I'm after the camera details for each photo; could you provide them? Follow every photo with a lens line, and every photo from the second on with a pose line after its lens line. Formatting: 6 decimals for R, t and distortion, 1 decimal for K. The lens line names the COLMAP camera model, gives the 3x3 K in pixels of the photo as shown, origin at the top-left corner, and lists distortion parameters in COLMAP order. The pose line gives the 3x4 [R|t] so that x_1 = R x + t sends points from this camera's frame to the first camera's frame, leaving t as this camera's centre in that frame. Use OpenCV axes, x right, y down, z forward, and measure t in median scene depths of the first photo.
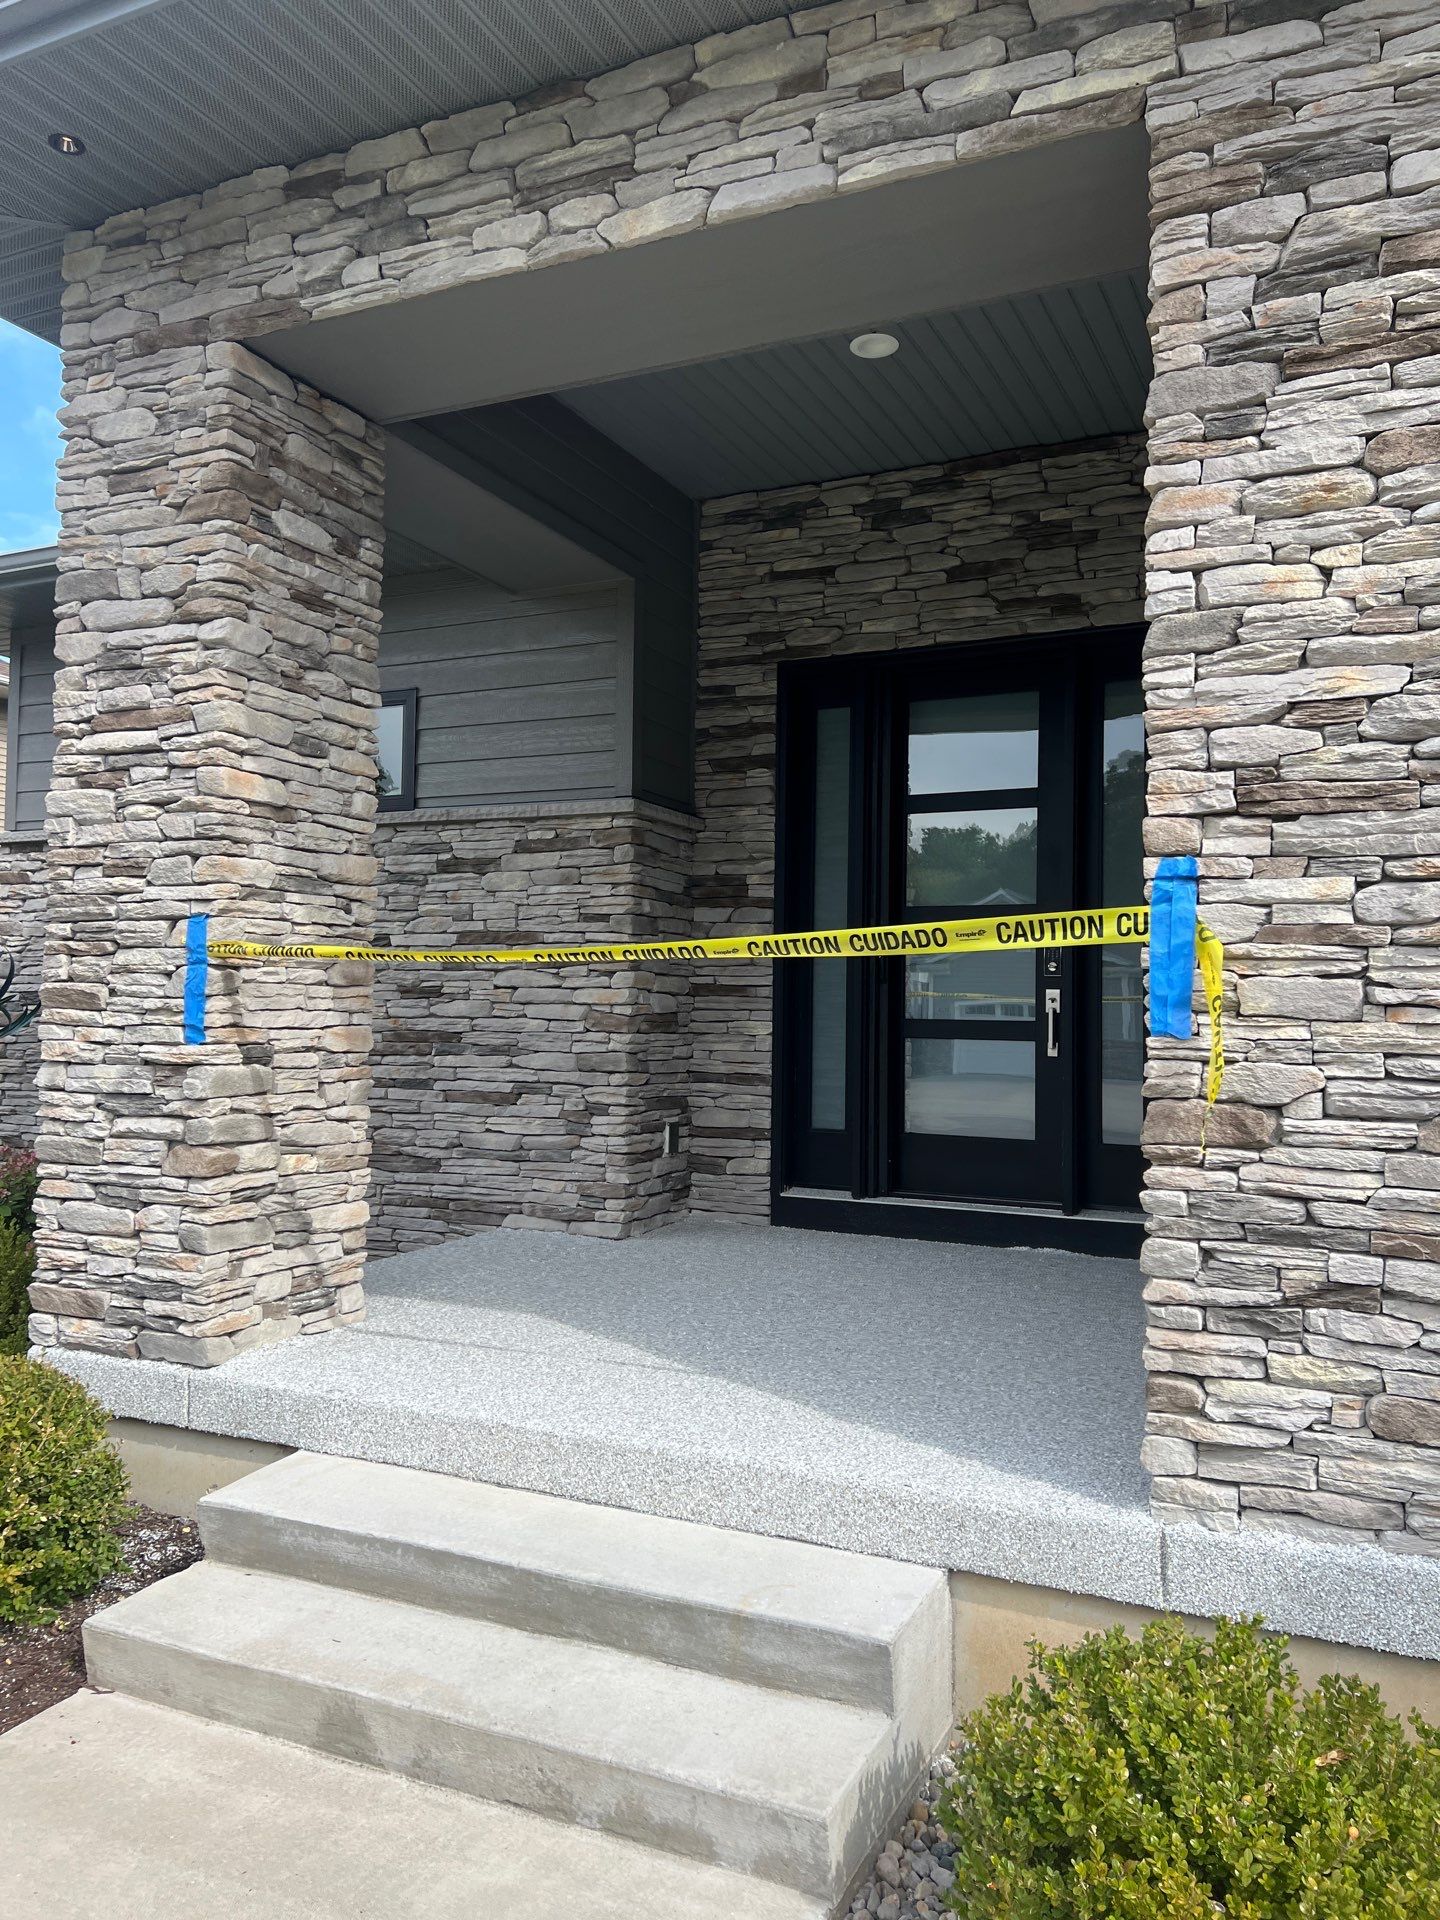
lens RADIAL K [[1424.1, 0, 720.0], [0, 1424.1, 960.0], [0, 0, 1]] dist [0.130008, -0.159881]
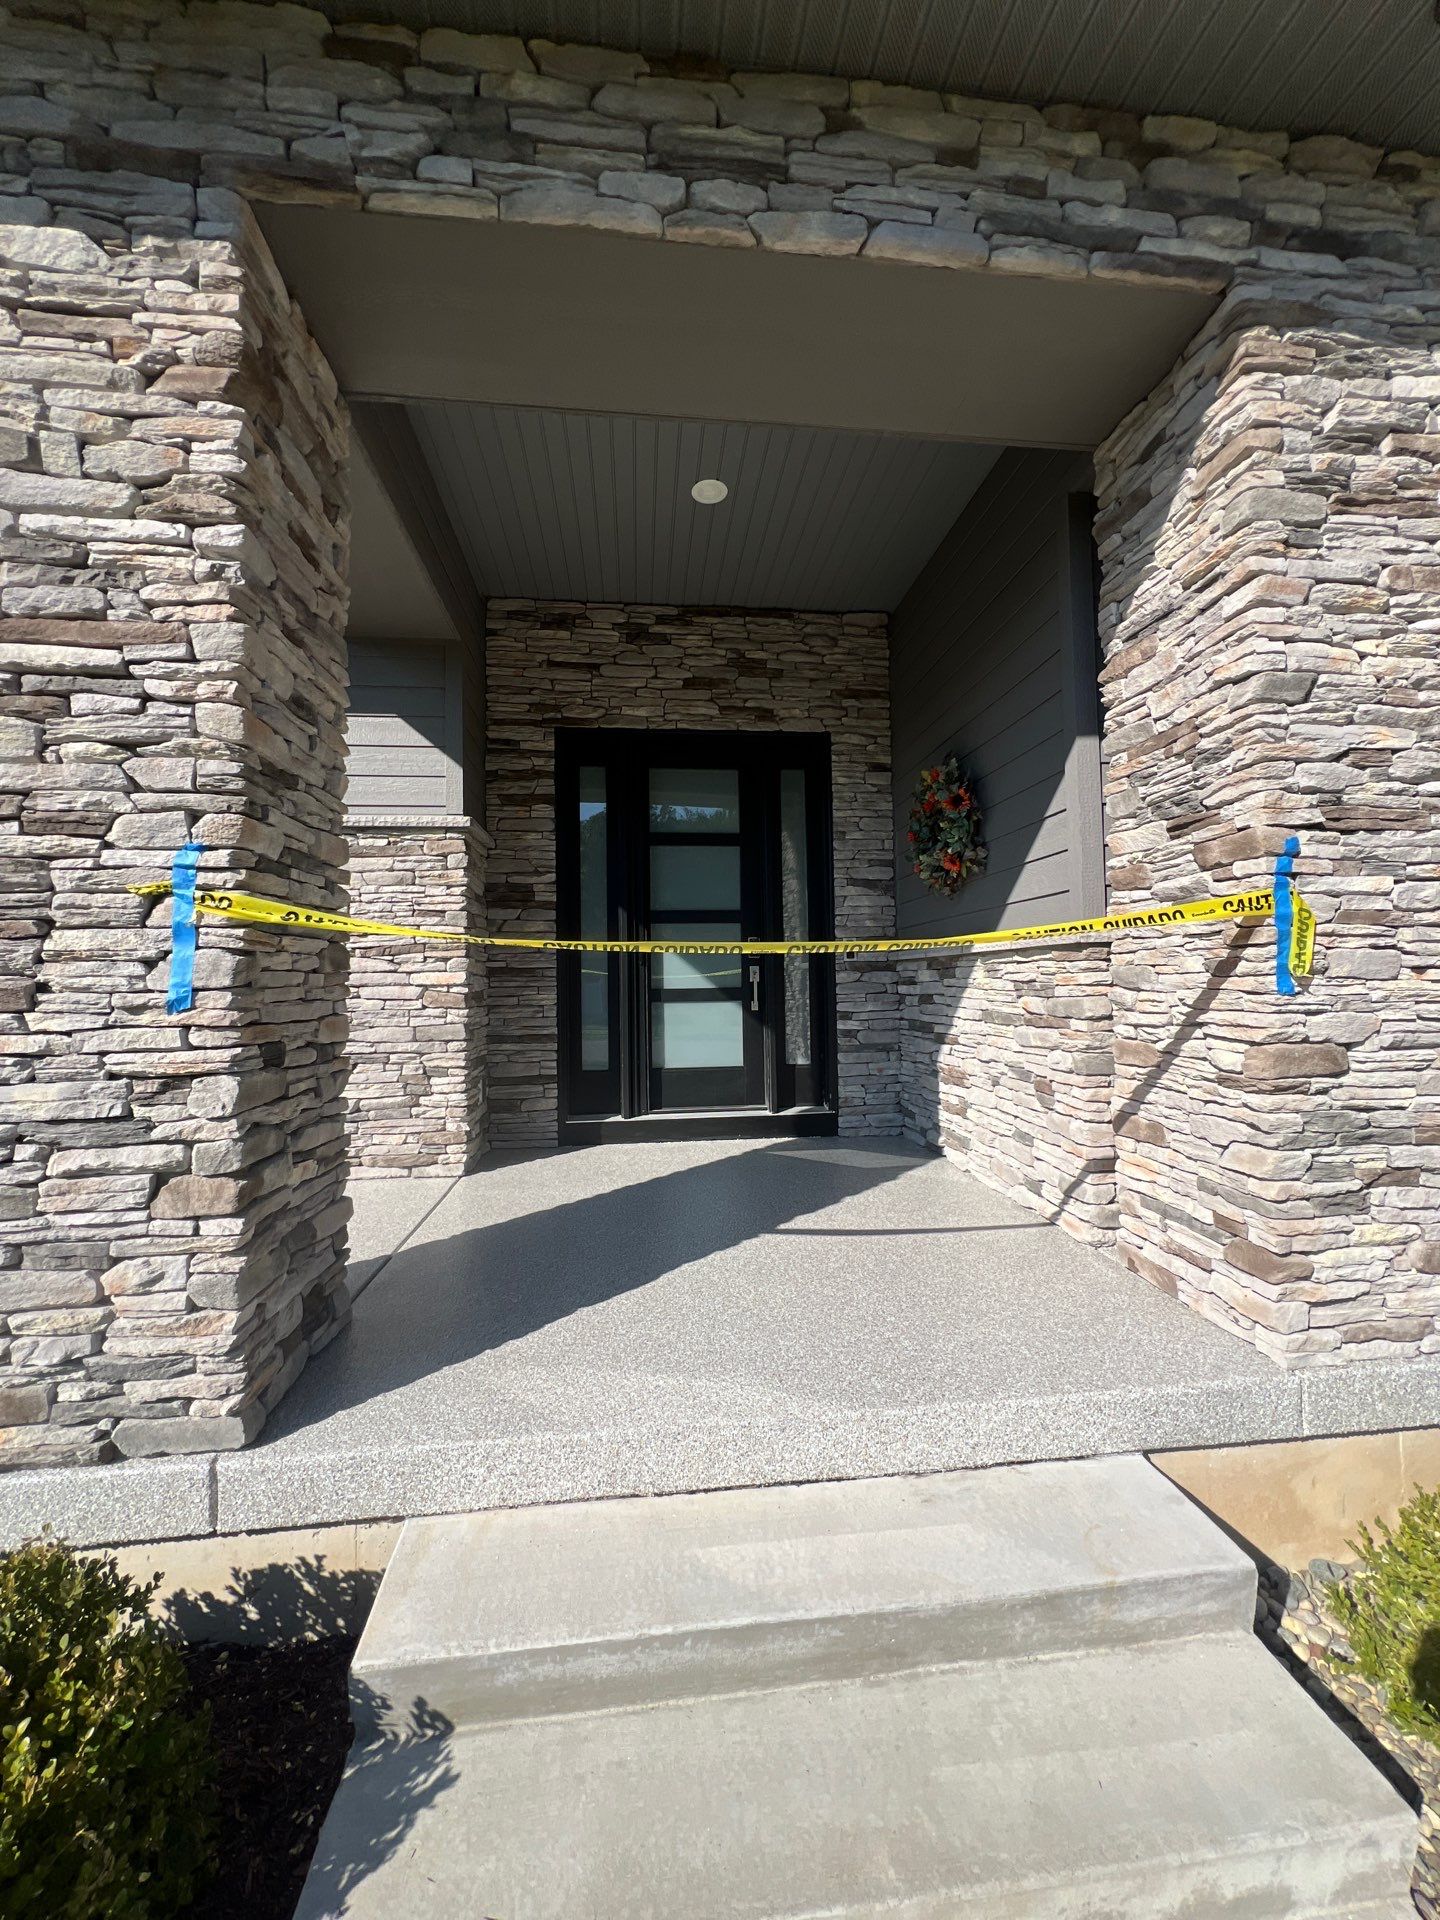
lens RADIAL K [[767.0, 0, 720.0], [0, 767.0, 960.0], [0, 0, 1]] dist [-0.000579, -0.000196]
pose [[0.846076, -0.013142, 0.532900, -0.230375], [0.008284, 0.999899, 0.011507, 0.004377], [-0.532998, -0.005321, 0.846100, 0.326802]]
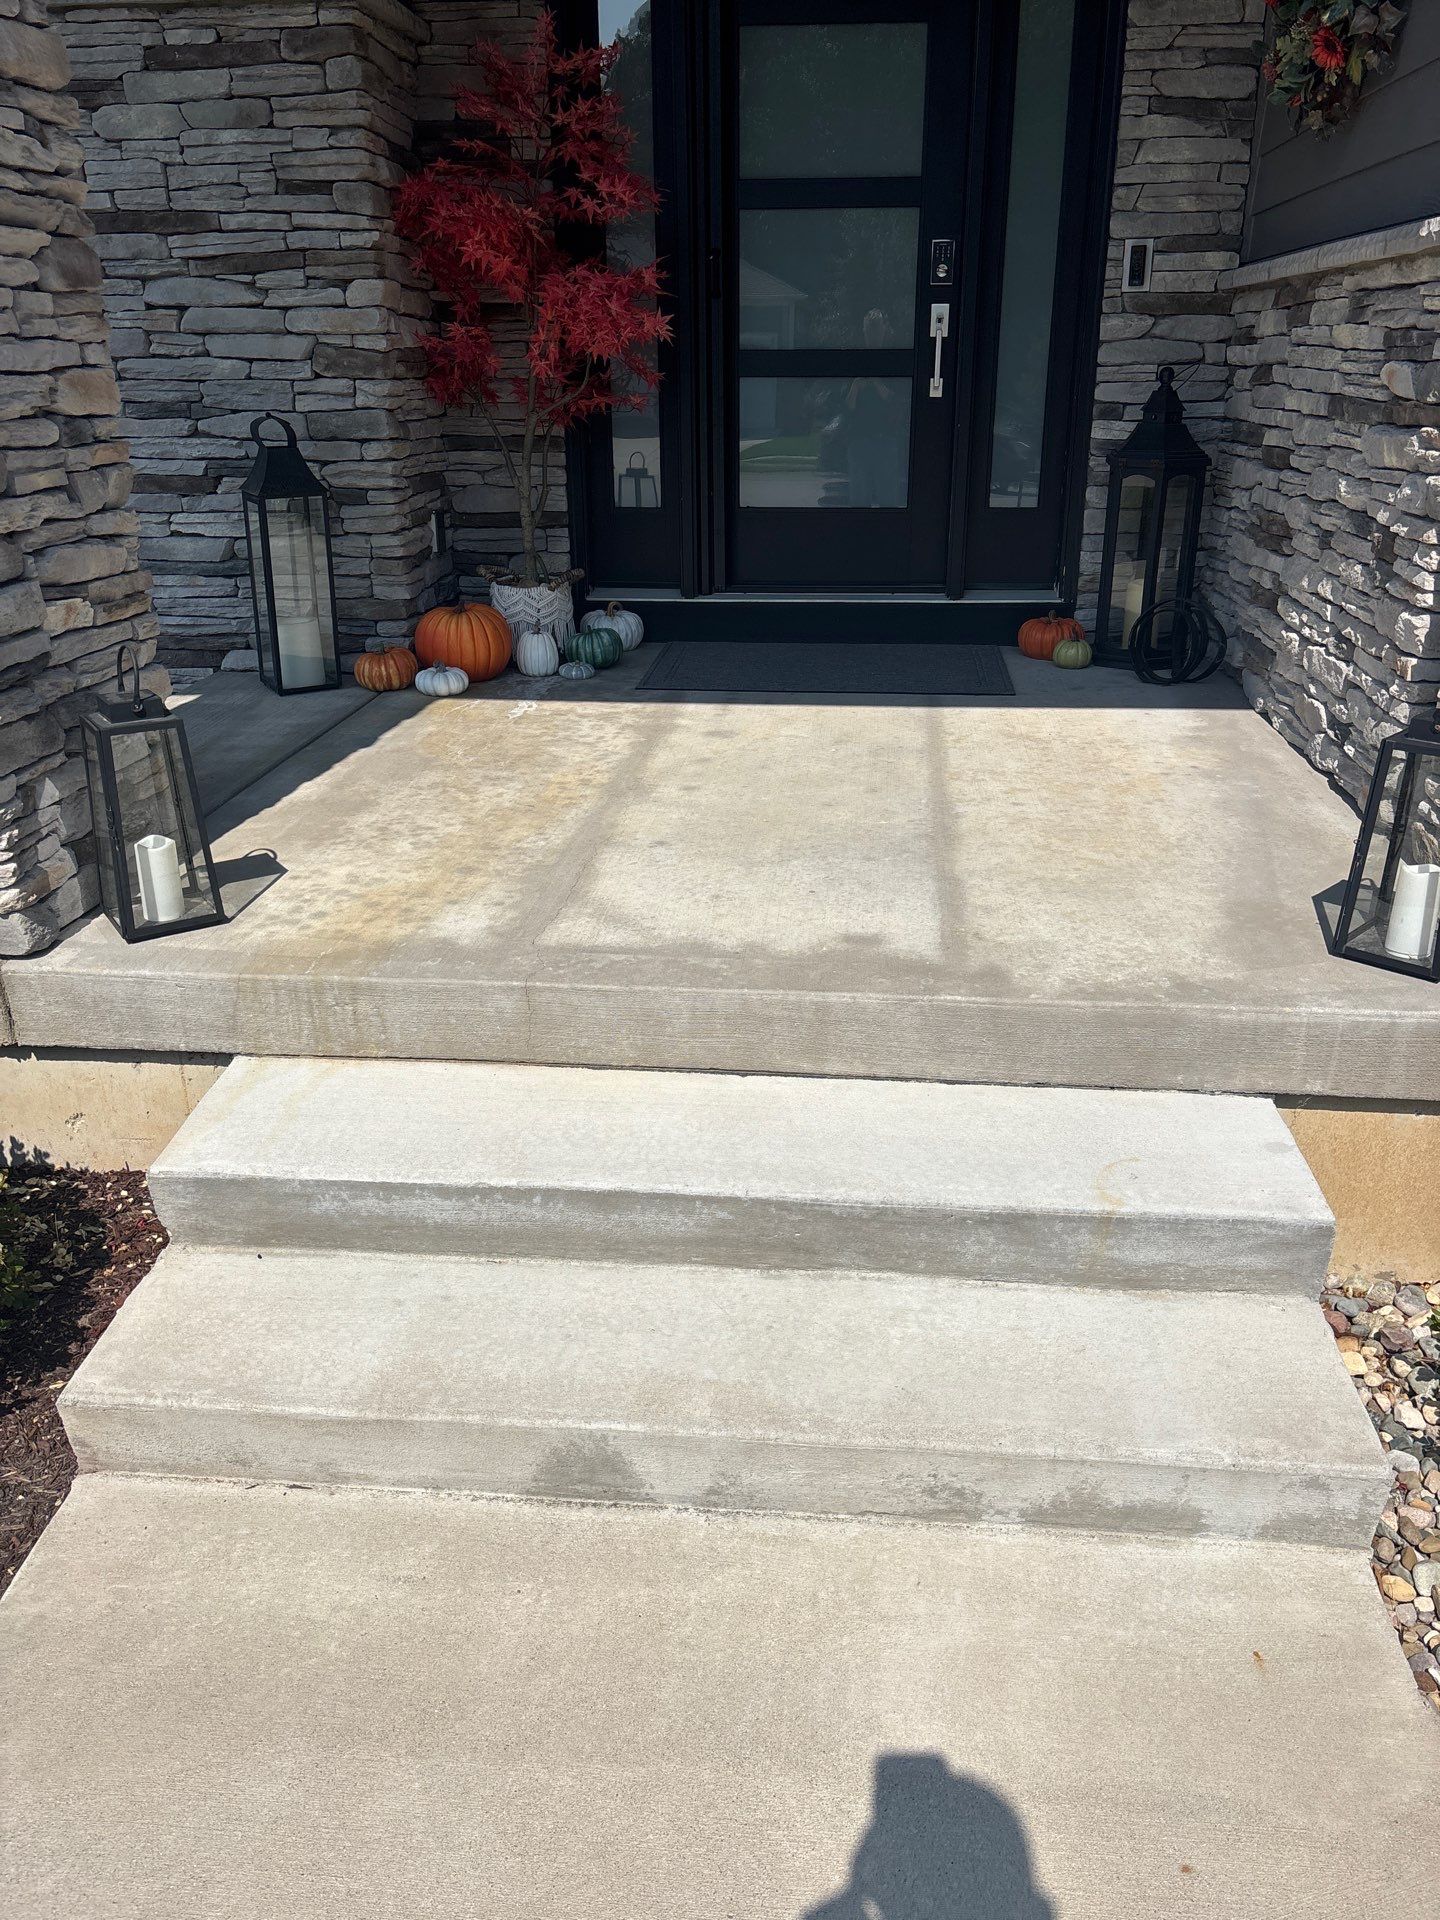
lens RADIAL K [[1436.3, 0, 720.0], [0, 1436.3, 960.0], [0, 0, 1]] dist [0.072241, -0.083345]
pose [[0.936746, -0.151404, 0.315568, -0.177485], [0.005744, 0.908128, 0.418654, 0.013277], [-0.349962, -0.390360, 0.851555, 0.233919]]
